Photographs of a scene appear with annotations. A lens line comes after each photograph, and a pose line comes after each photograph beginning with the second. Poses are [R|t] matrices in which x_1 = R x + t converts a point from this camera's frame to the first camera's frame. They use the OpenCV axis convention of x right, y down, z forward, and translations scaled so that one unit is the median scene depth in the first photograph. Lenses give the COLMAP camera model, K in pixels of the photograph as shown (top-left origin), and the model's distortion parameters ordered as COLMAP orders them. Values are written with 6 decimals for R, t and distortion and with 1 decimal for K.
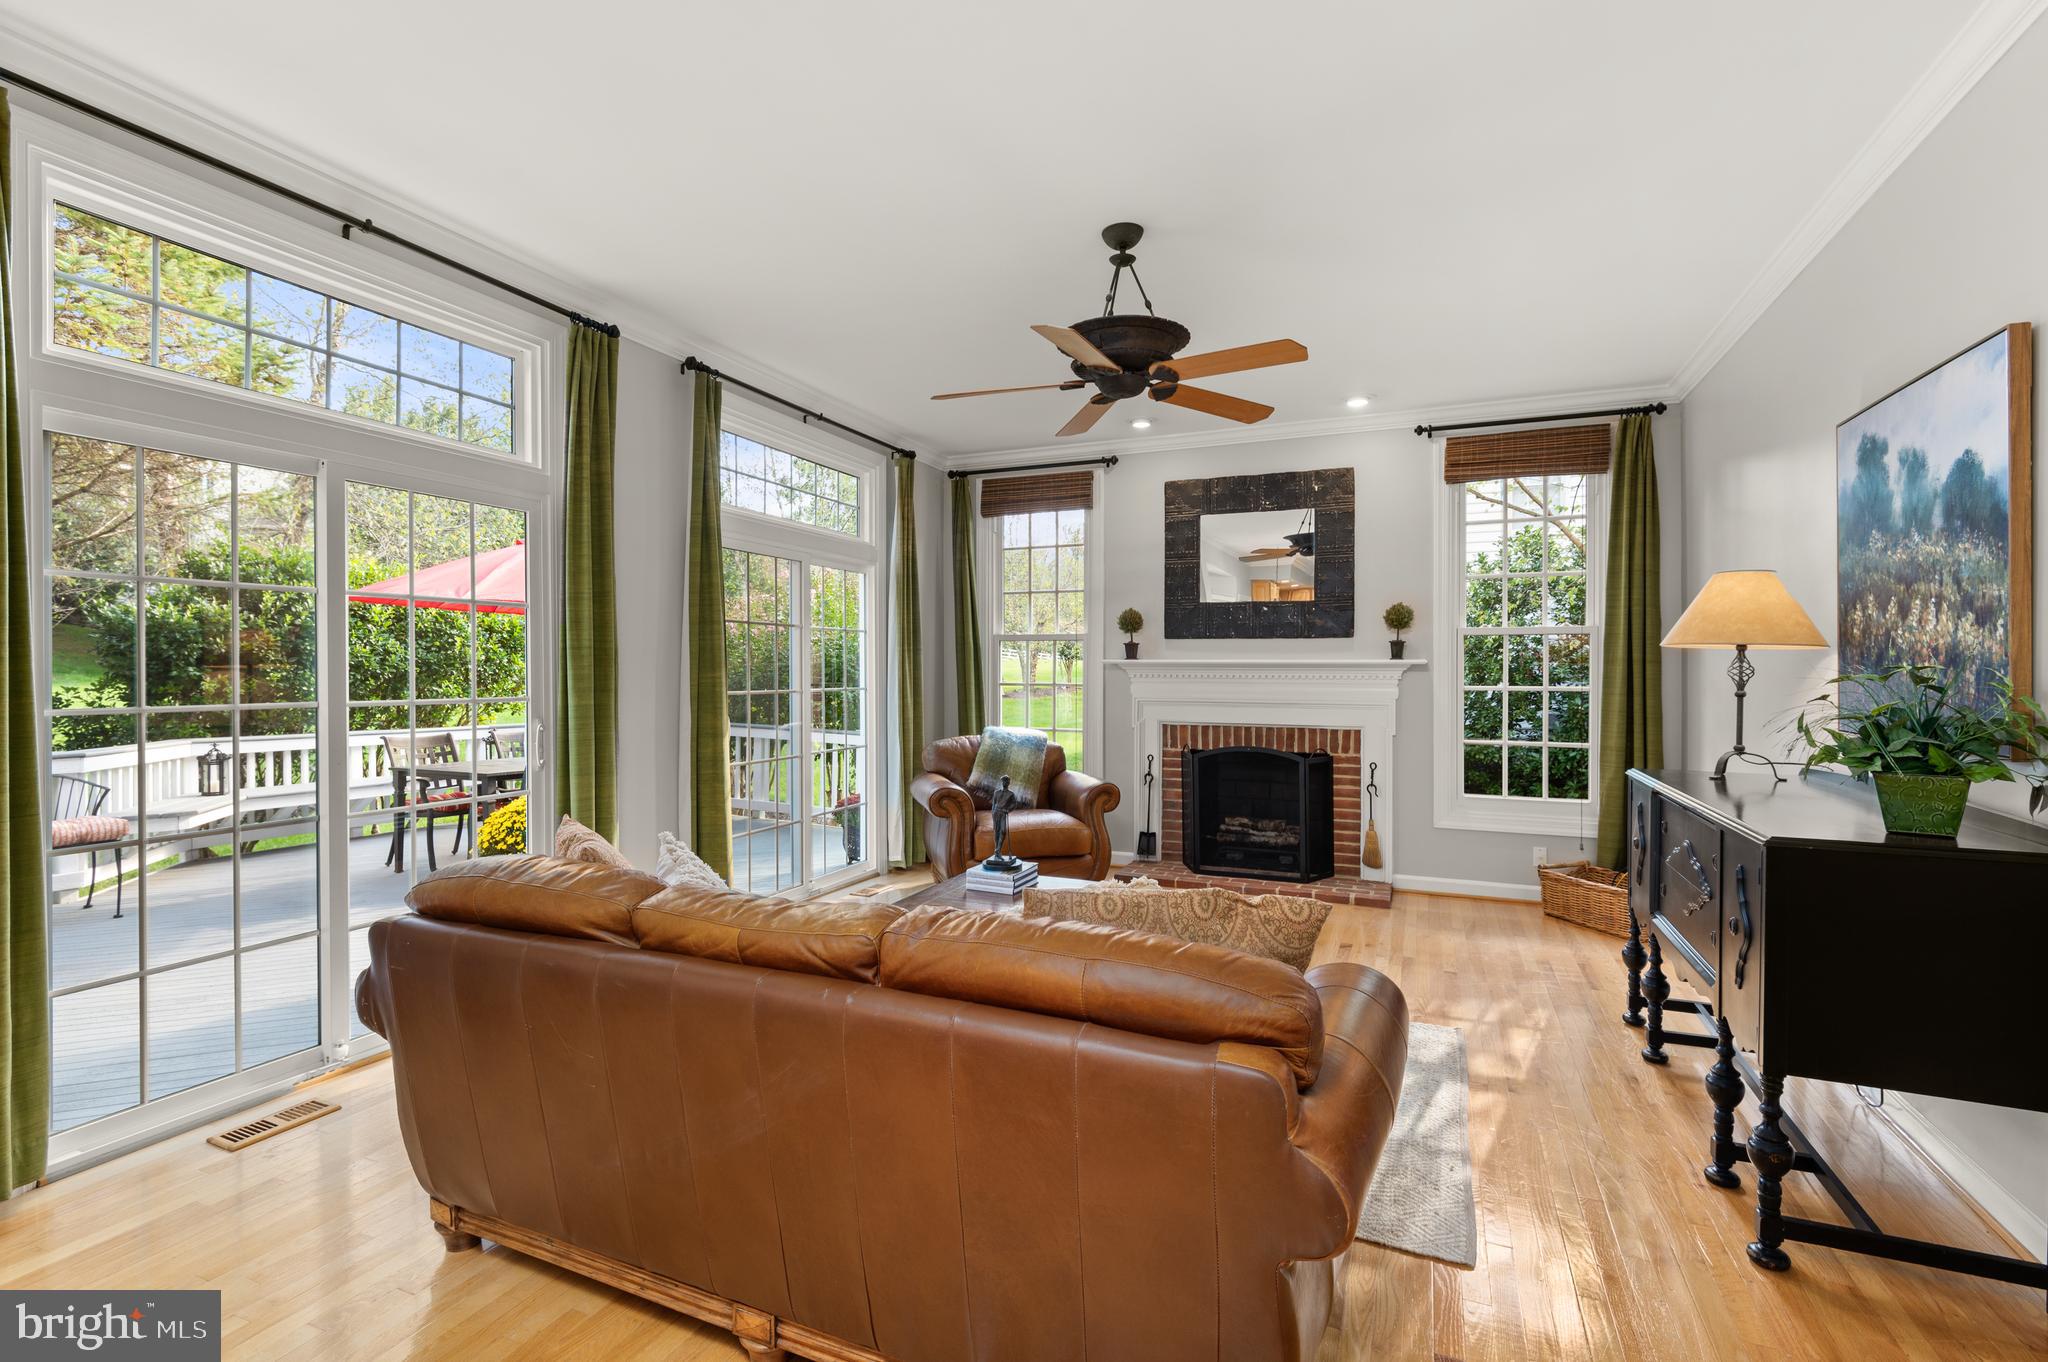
lens RADIAL K [[938.7, 0, 1019.8], [0, 938.7, 676.6], [0, 0, 1]] dist [-0.002469, -0.000523]
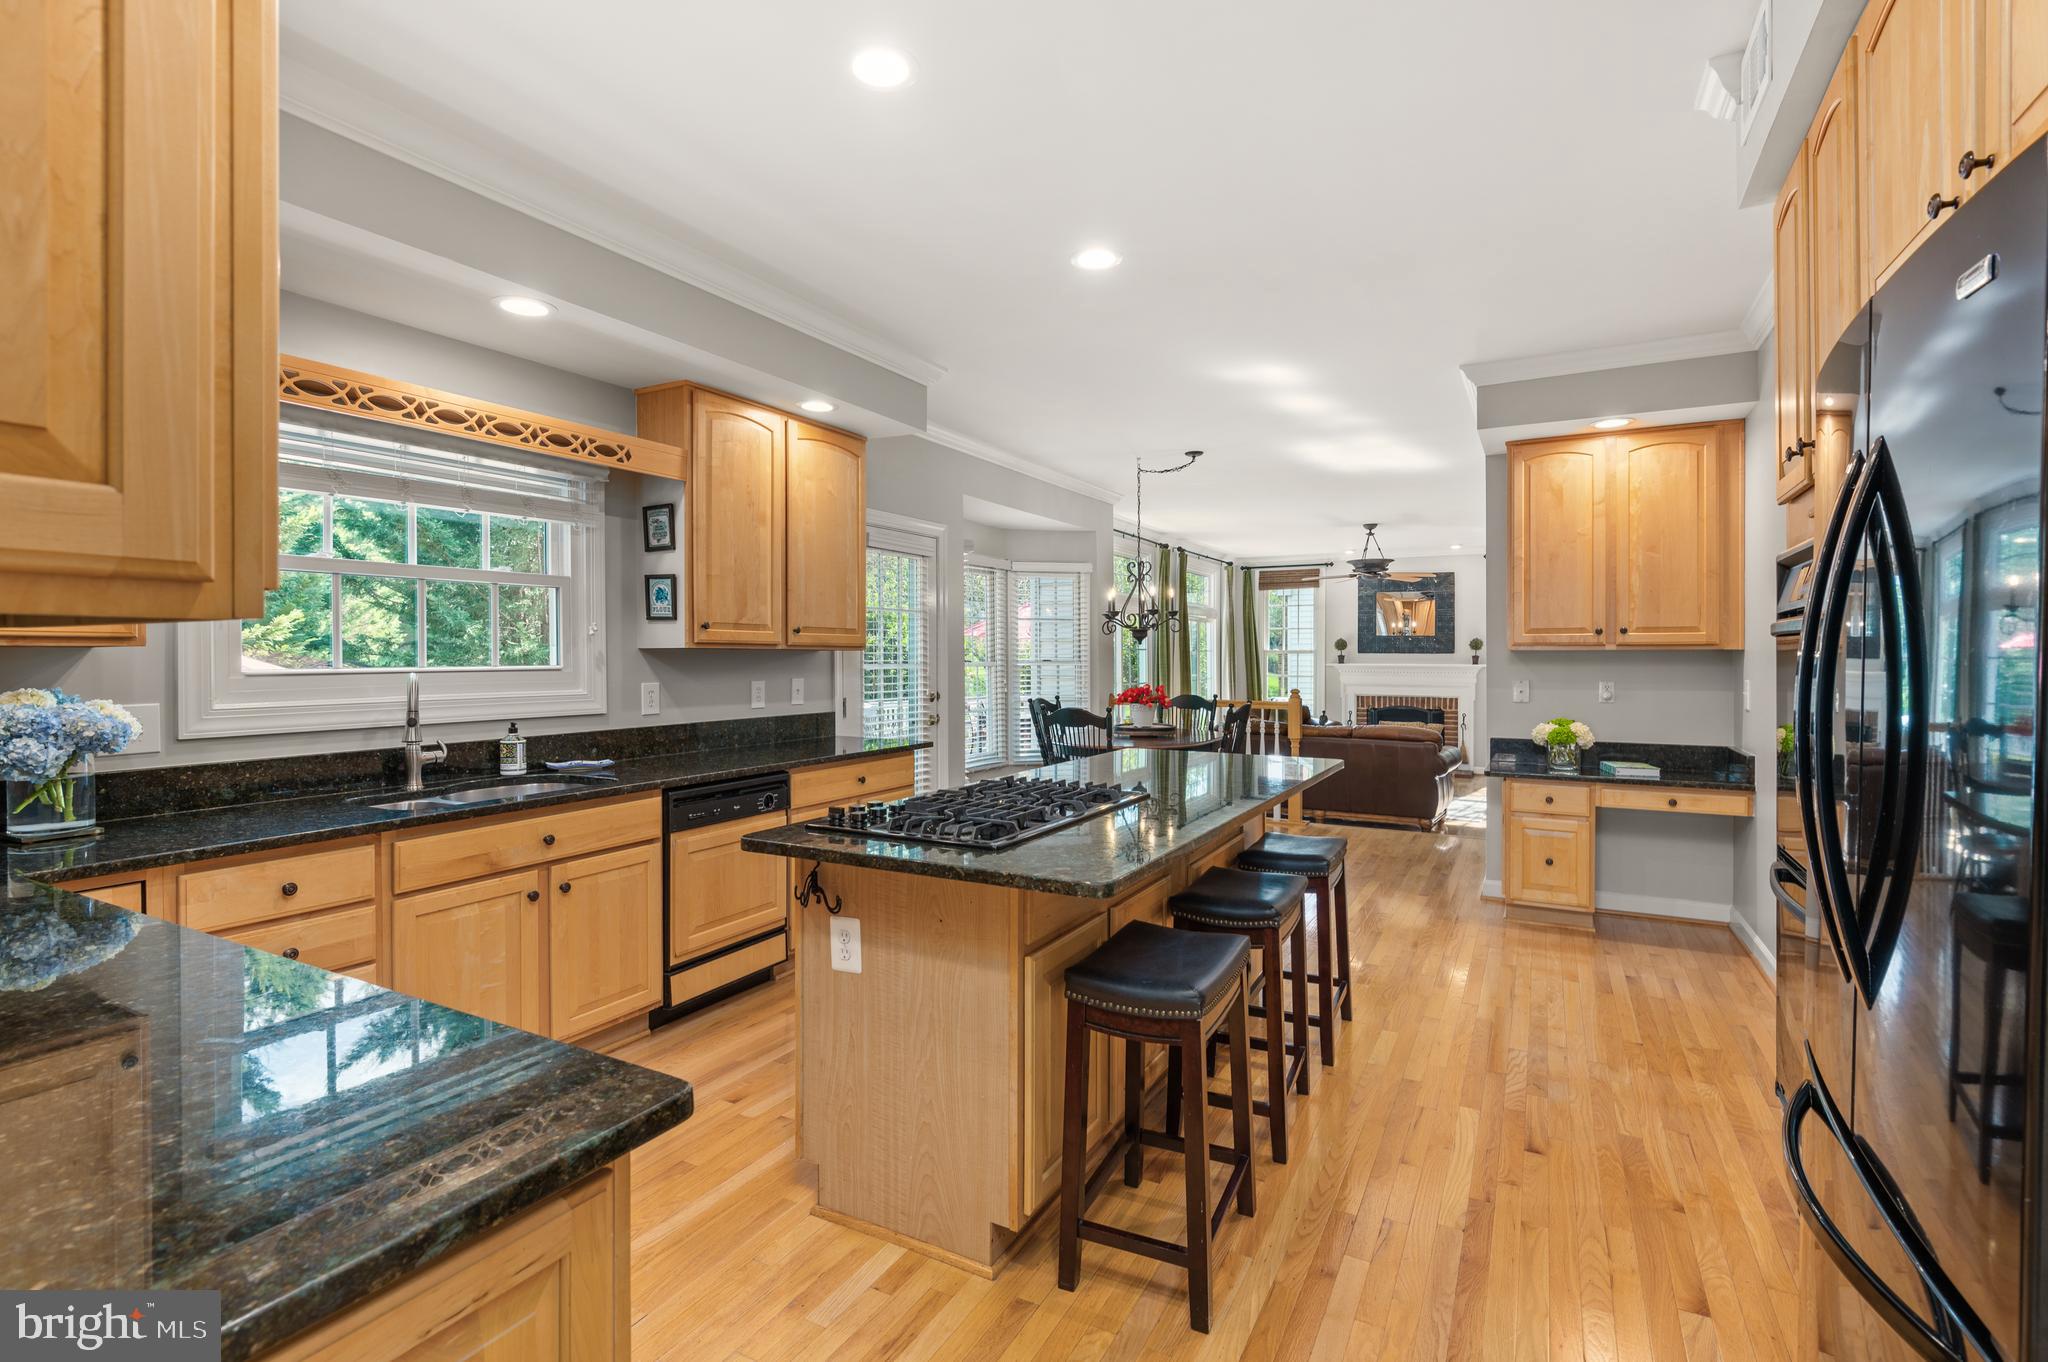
lens RADIAL K [[938.7, 0, 1041.5], [0, 938.7, 662.9], [0, 0, 1]] dist [-0.002469, -0.000523]
pose [[0.996731, -0.001182, -0.080787, -0.361379], [0.001294, 0.999998, 0.001346, -0.022868], [0.080785, -0.001446, 0.996730, -1.067215]]
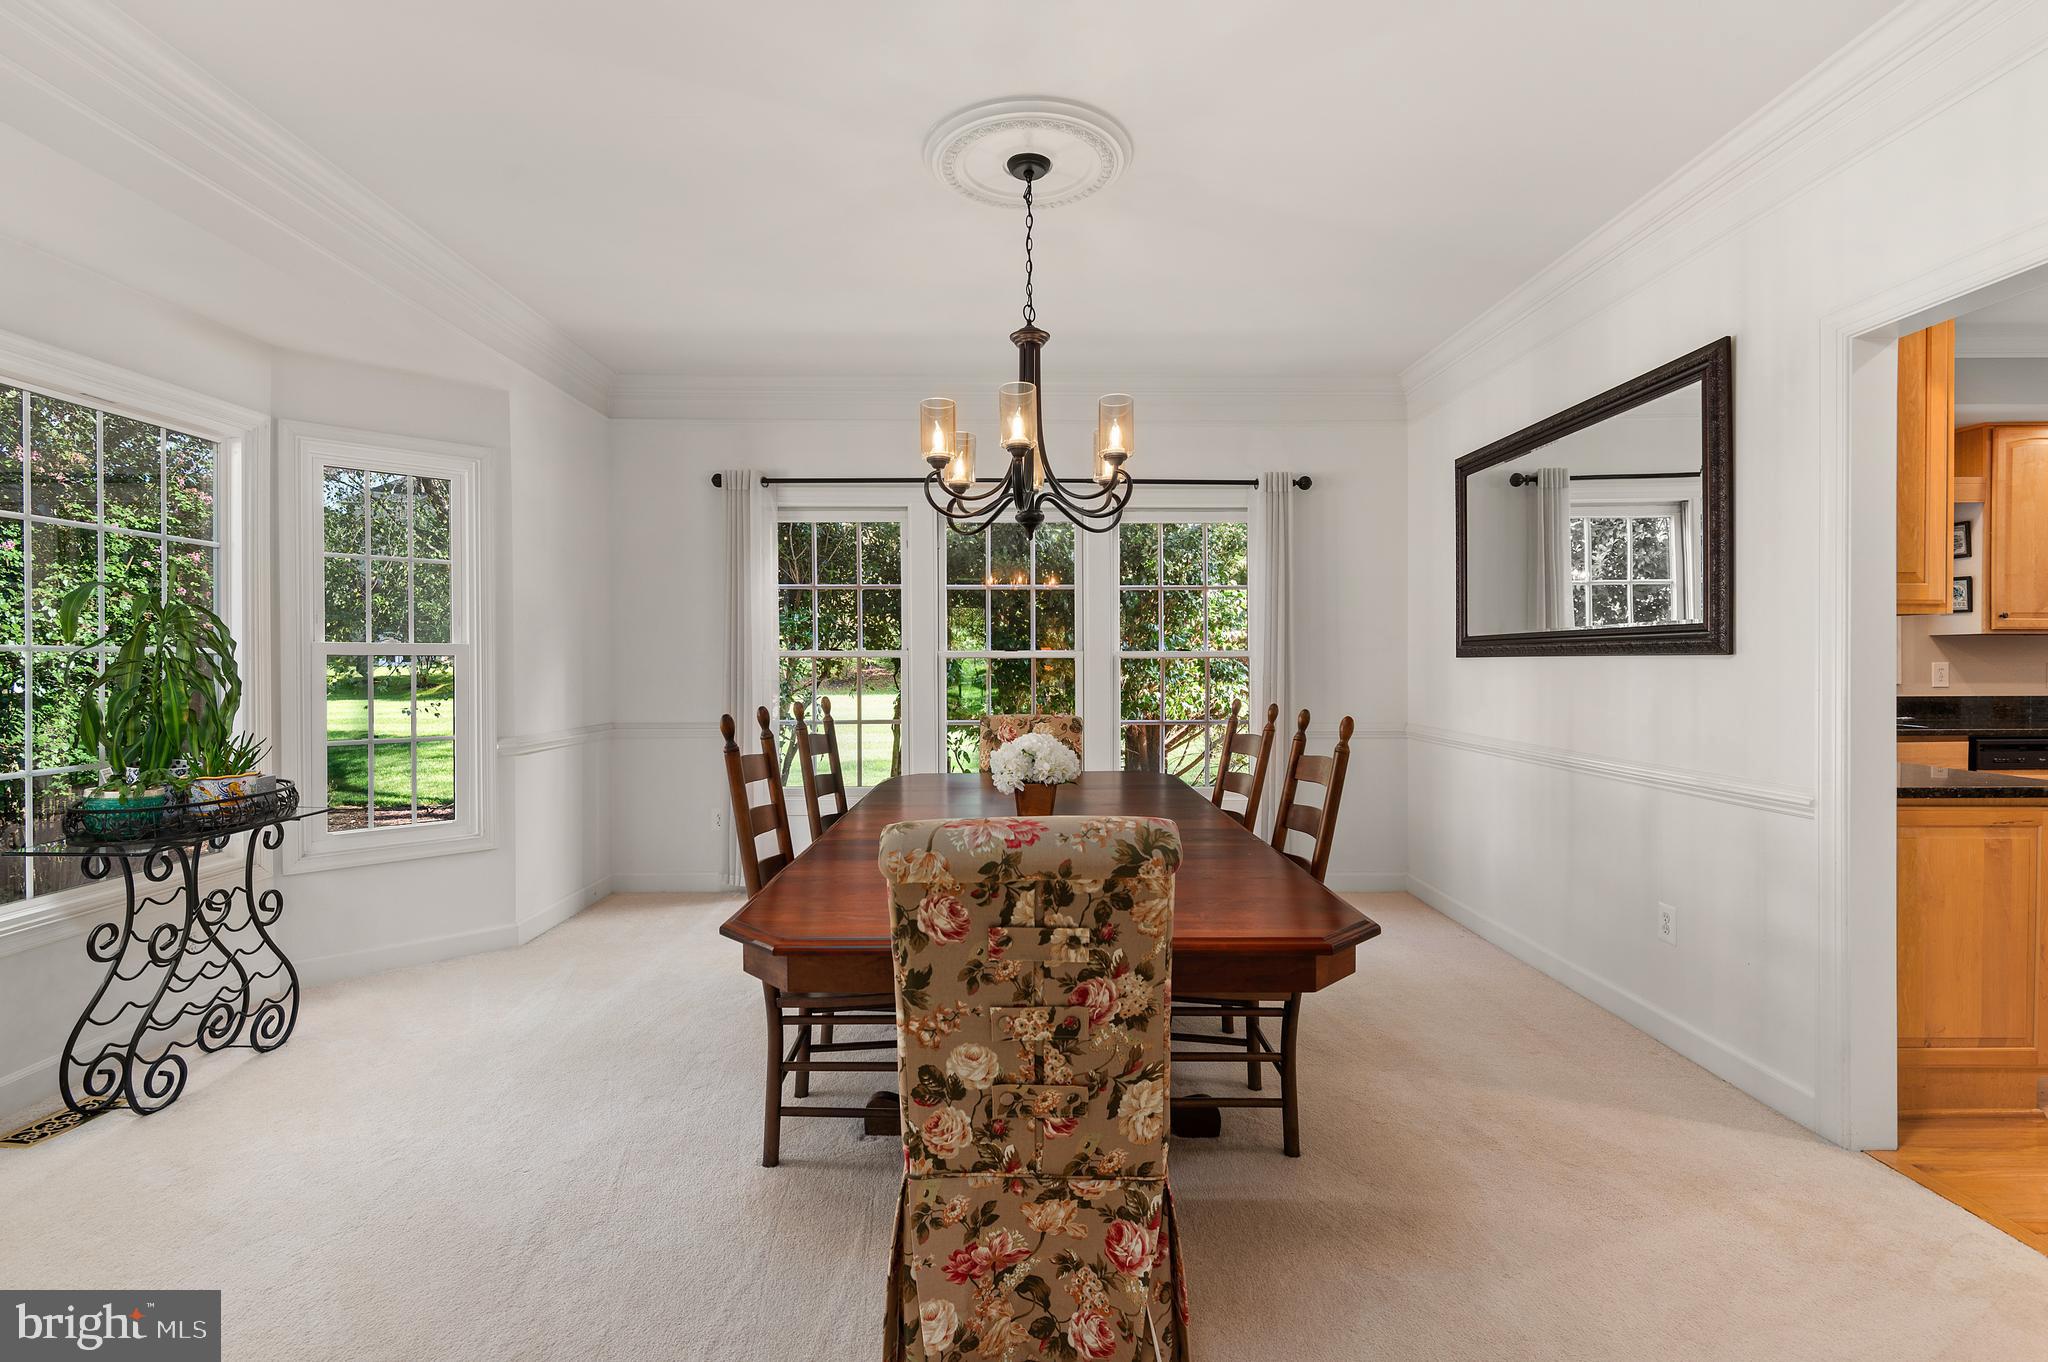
lens RADIAL K [[938.7, 0, 1015.5], [0, 938.7, 674.9], [0, 0, 1]] dist [-0.002469, -0.000523]
pose [[0.405637, 0.010174, -0.913977, -0.258015], [-0.002499, 0.999947, 0.010021, -0.003682], [0.914031, -0.001781, 0.405641, -1.525532]]
